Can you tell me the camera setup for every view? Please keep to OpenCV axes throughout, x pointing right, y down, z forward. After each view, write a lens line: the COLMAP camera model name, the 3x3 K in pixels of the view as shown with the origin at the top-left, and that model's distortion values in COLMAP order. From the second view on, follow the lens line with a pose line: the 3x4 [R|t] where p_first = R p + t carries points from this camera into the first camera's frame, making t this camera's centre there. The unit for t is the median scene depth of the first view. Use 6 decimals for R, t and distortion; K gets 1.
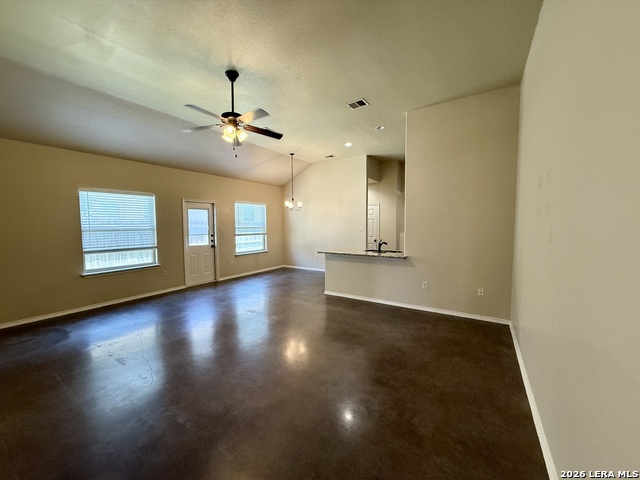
lens RADIAL K [[256.7, 0, 319.2], [0, 256.7, 240.4], [0, 0, 1]] dist [-0.001486, 0.000554]
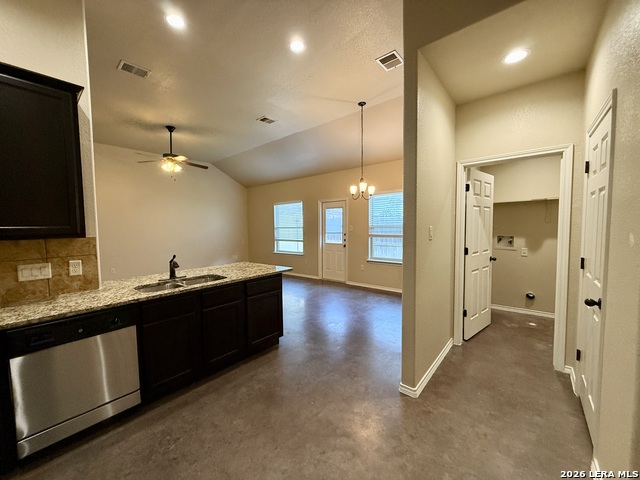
lens RADIAL K [[256.7, 0, 319.0], [0, 256.7, 242.0], [0, 0, 1]] dist [-0.001486, 0.000554]
pose [[-0.128103, 0.057685, -0.990082, 0.568936], [-0.059581, 0.996056, 0.065742, -0.051541], [0.989970, 0.067412, -0.124161, 1.079646]]
